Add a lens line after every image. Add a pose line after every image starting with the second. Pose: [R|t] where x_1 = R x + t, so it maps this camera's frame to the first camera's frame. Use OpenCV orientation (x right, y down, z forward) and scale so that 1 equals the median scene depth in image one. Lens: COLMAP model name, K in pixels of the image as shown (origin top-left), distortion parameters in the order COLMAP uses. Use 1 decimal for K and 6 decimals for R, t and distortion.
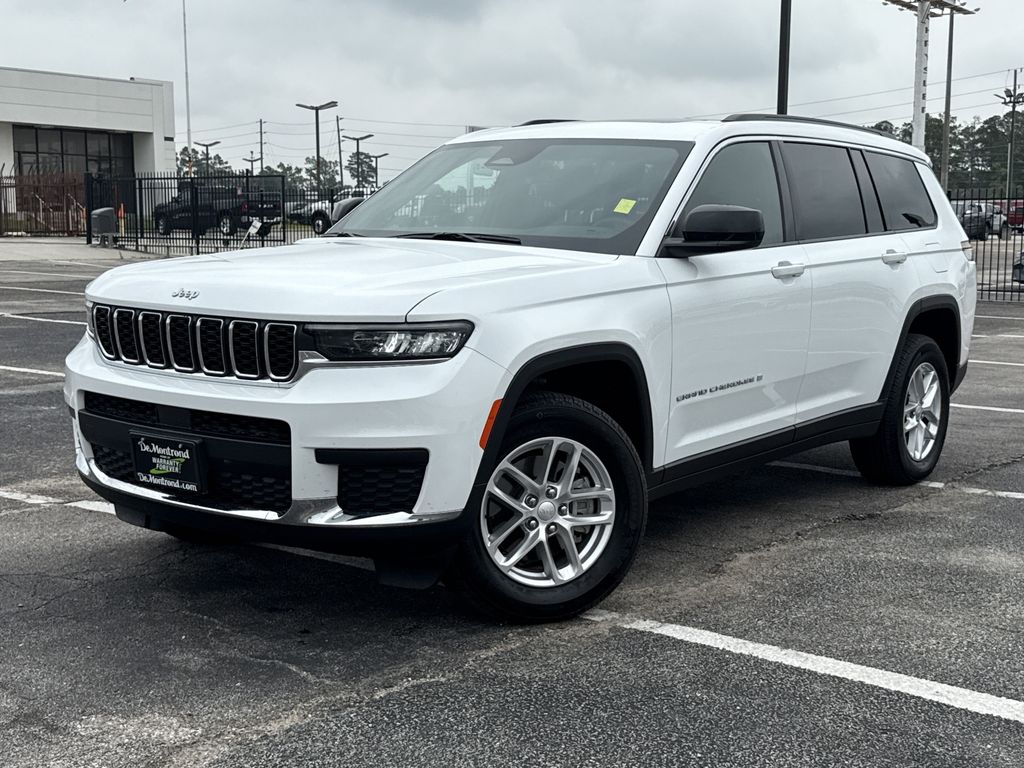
lens RADIAL K [[1295.8, 0, 625.1], [0, 1295.8, 406.9], [0, 0, 1]] dist [0.109294, -0.017819]
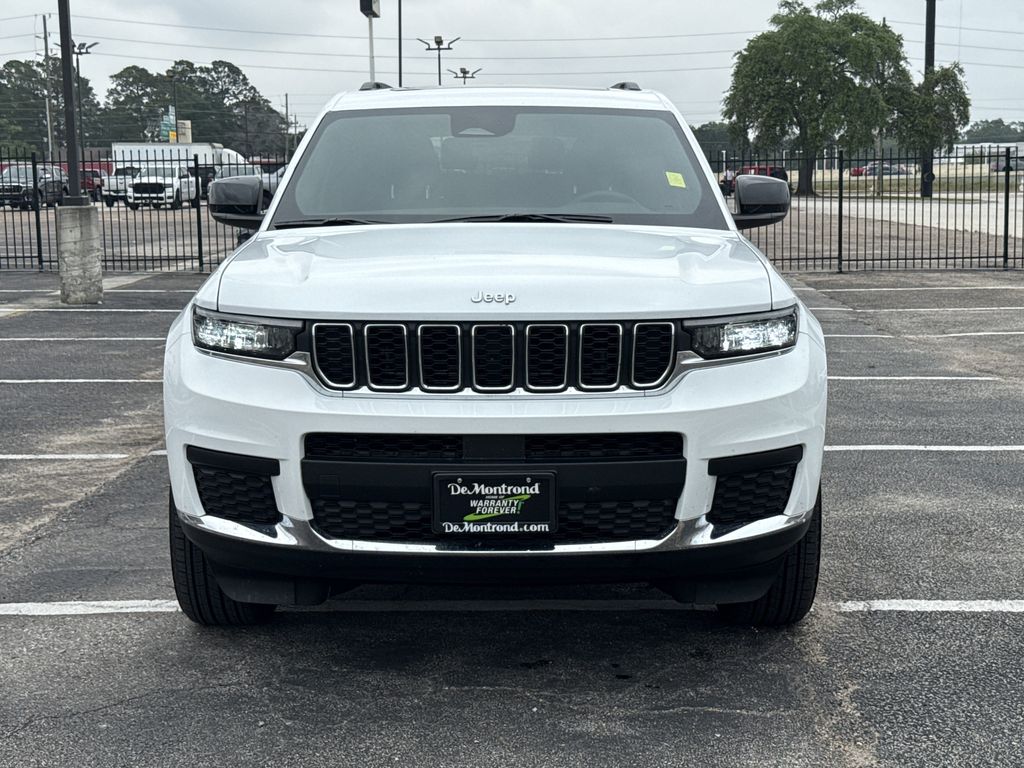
lens RADIAL K [[1446.6, 0, 510.9], [0, 1446.6, 402.0], [0, 0, 1]] dist [0.198448, -0.425145]
pose [[0.834967, -0.105487, 0.540096, -0.831296], [0.102649, 0.994085, 0.035465, -0.052796], [-0.540642, 0.025828, 0.840856, 0.228325]]
